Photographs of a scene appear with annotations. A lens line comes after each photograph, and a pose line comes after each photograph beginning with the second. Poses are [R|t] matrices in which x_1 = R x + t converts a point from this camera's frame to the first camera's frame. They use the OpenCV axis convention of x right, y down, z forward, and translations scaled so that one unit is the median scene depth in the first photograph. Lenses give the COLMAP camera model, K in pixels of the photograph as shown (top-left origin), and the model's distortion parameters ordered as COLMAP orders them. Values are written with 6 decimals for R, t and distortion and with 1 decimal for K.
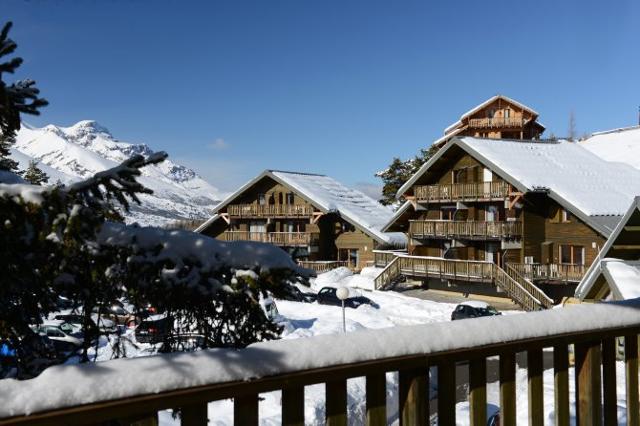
lens RADIAL K [[787.7, 0, 320.0], [0, 787.7, 213.0], [0, 0, 1]] dist [-0.002939, -0.007367]
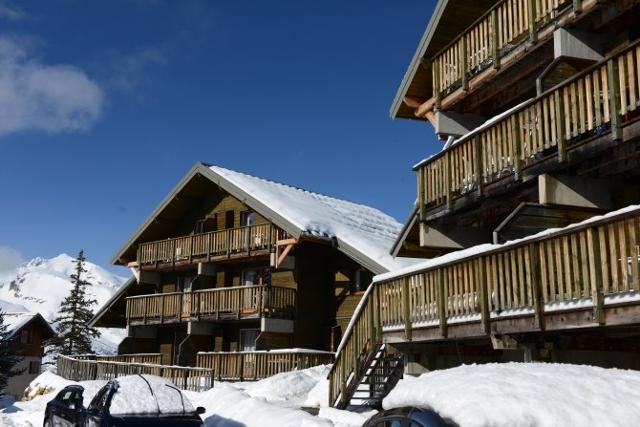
lens RADIAL K [[787.7, 0, 320.0], [0, 787.7, 213.5], [0, 0, 1]] dist [-0.002939, -0.007367]
pose [[0.966291, -0.032920, -0.255341, 0.124491], [-0.020089, 0.979126, -0.202260, 0.071474], [0.256669, 0.200572, 0.945459, 0.573638]]
